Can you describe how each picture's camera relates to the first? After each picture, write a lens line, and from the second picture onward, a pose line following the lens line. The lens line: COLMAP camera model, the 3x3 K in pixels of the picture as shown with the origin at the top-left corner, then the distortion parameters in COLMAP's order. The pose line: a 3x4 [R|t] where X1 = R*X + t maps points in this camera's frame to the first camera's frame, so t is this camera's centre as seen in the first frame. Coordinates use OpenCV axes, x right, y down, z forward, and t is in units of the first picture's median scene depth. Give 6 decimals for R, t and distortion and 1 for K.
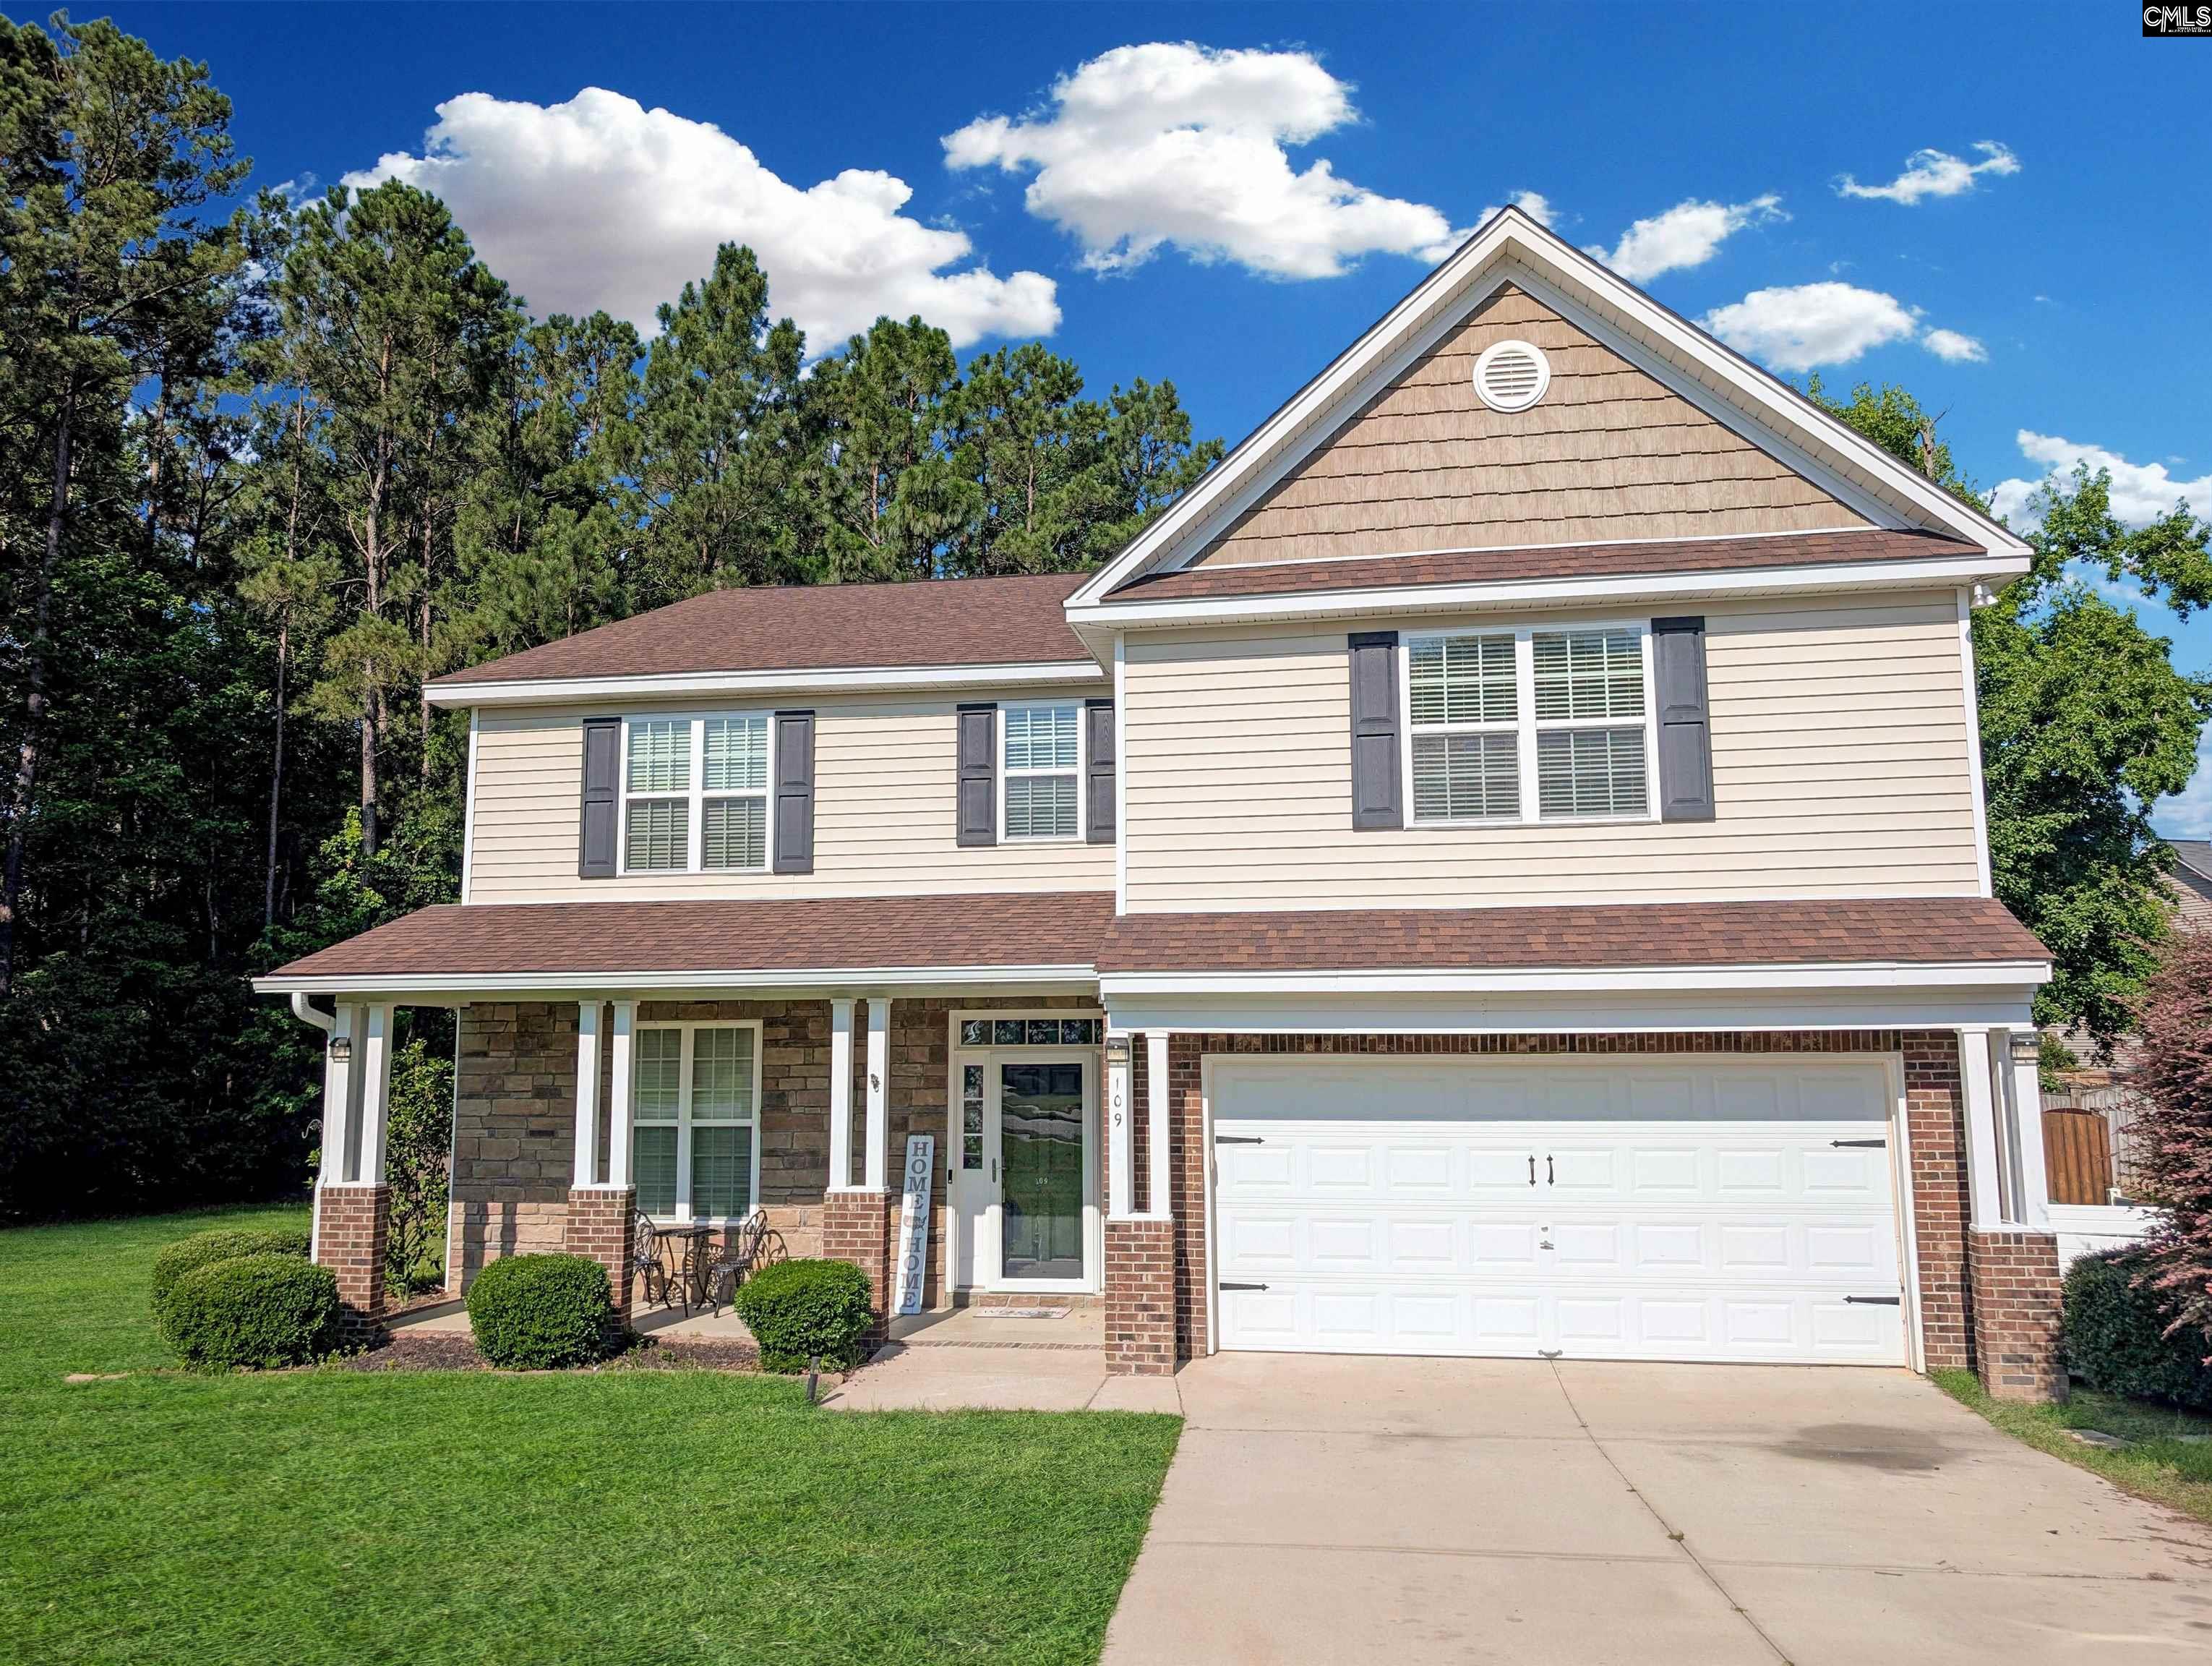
lens RADIAL K [[1658.3, 0, 1107.0], [0, 1658.3, 835.9], [0, 0, 1]] dist [0.031358, -0.005364]
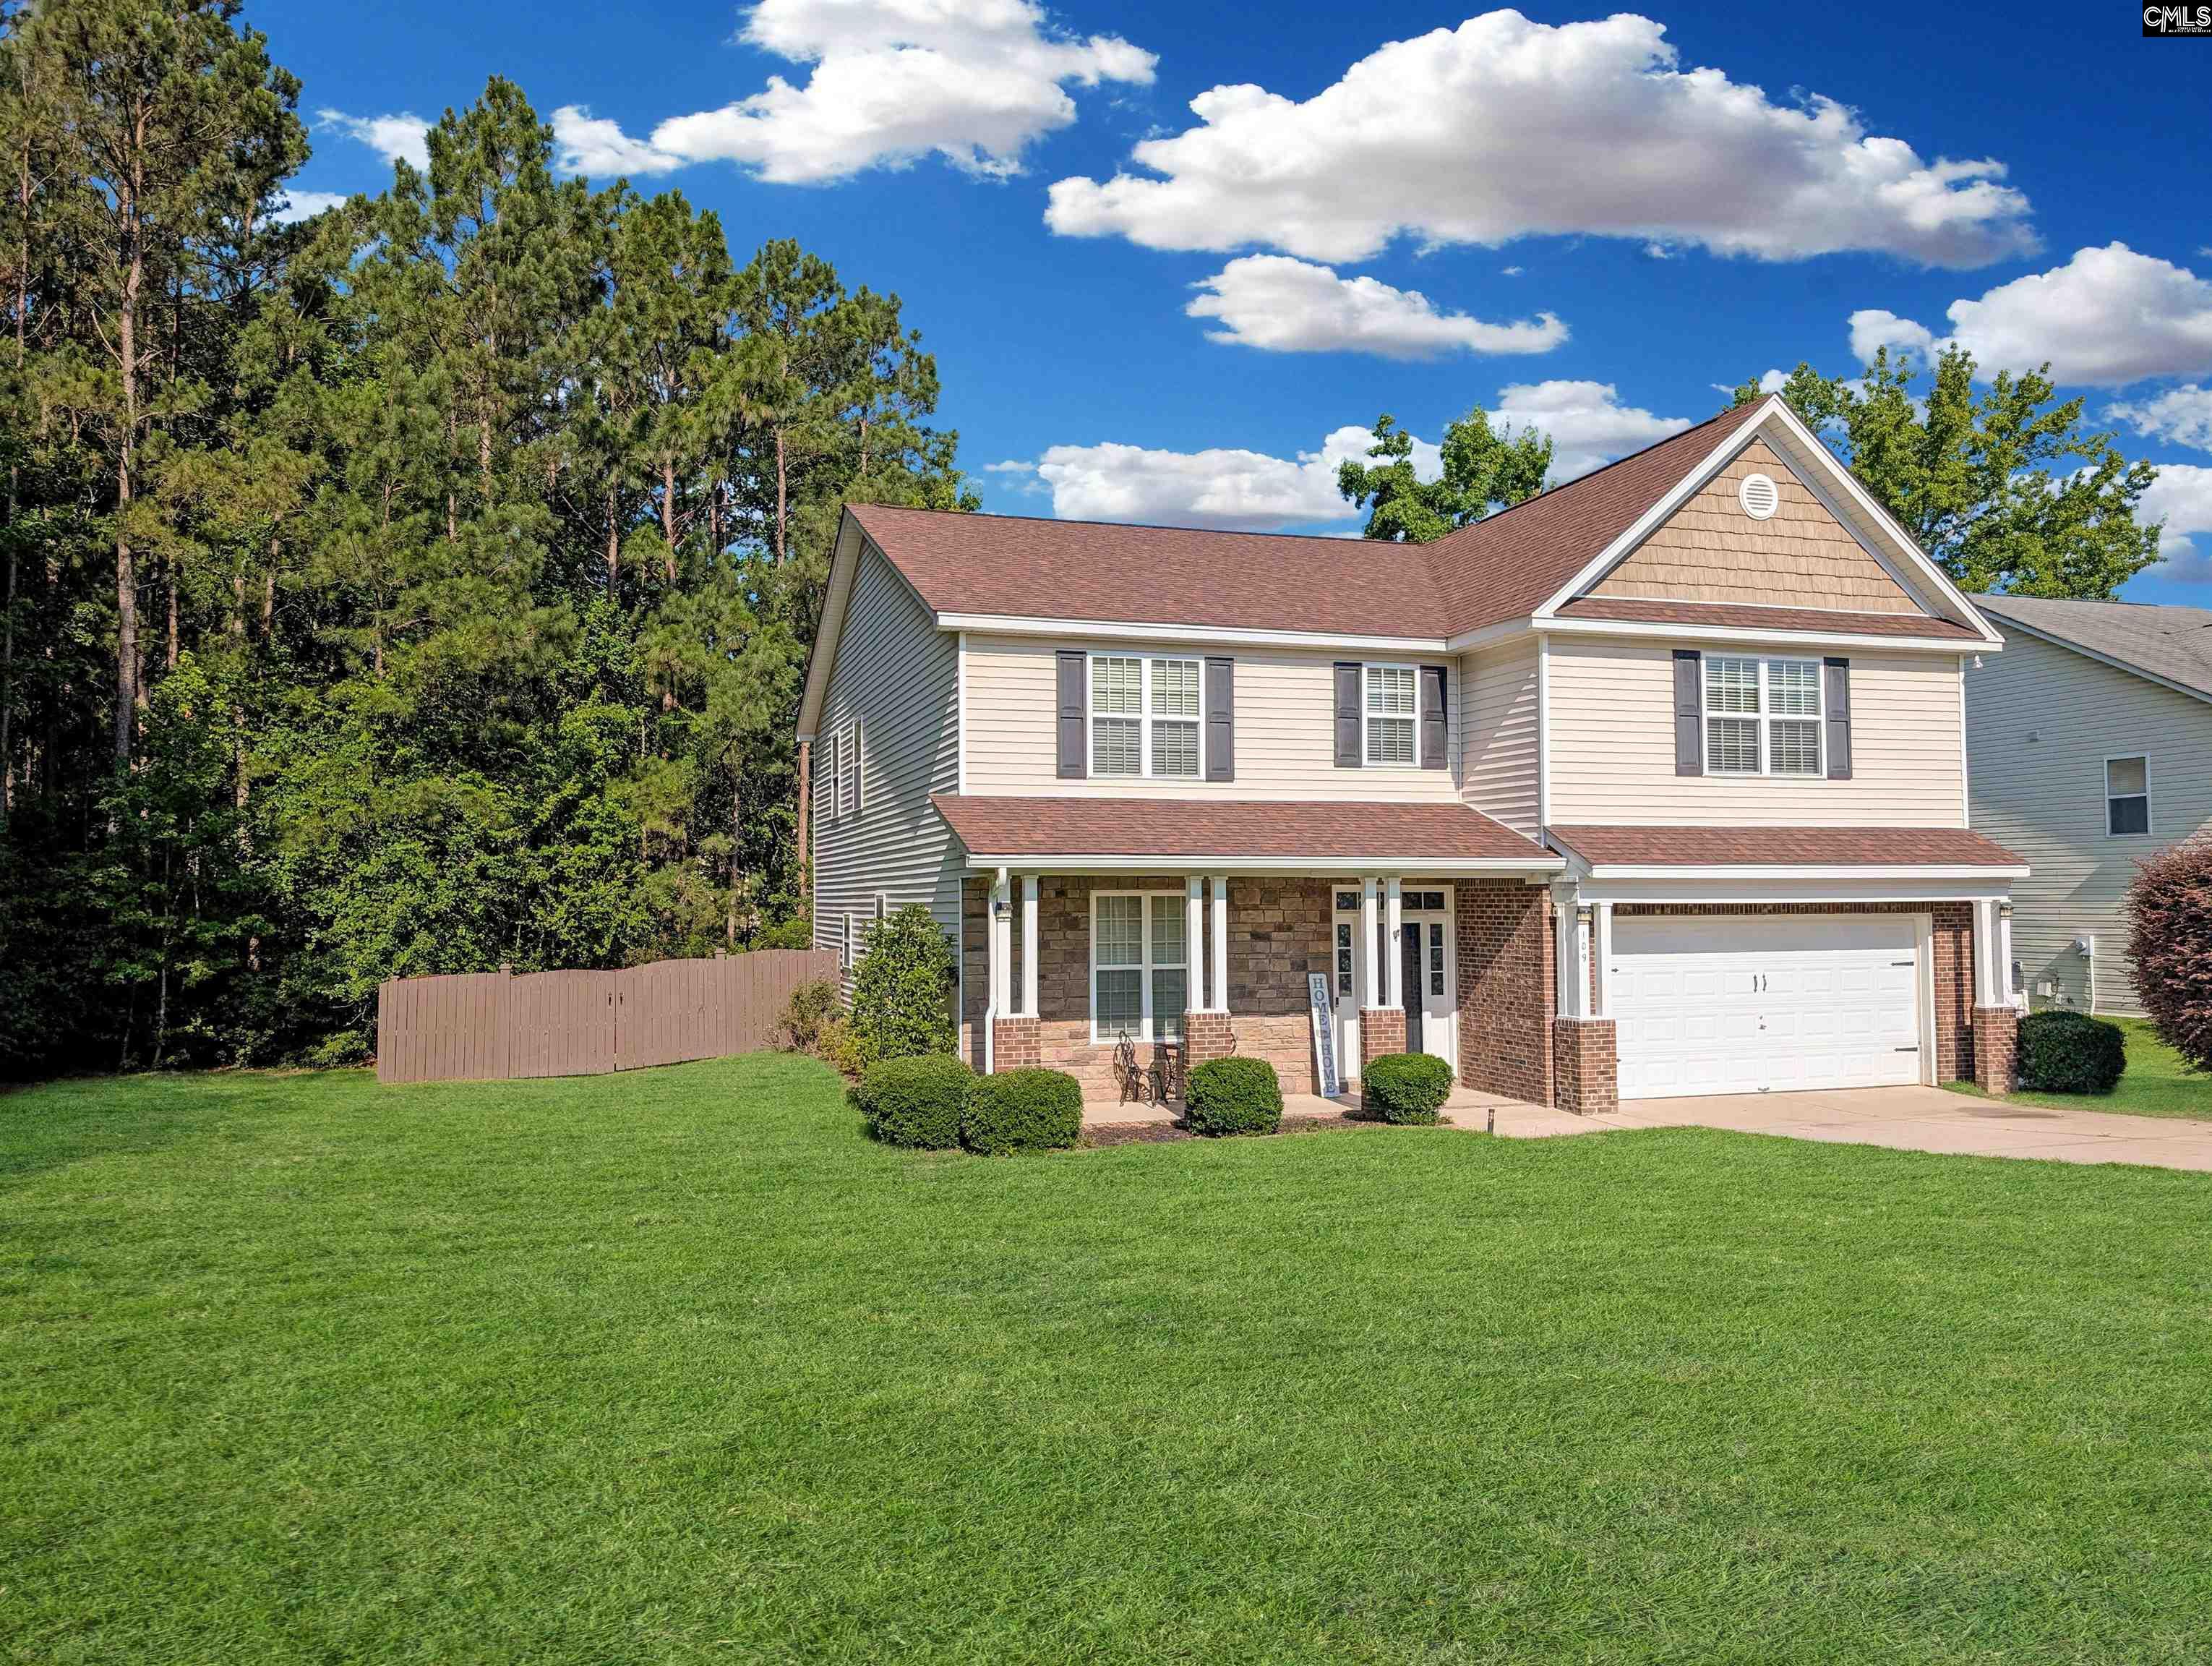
lens RADIAL K [[1658.3, 0, 1104.7], [0, 1658.3, 829.7], [0, 0, 1]] dist [0.031358, -0.005364]
pose [[0.882915, 0.022486, 0.468995, -1.064959], [-0.057762, 0.996467, 0.060964, -0.017116], [-0.465967, -0.080916, 0.881094, -0.151387]]
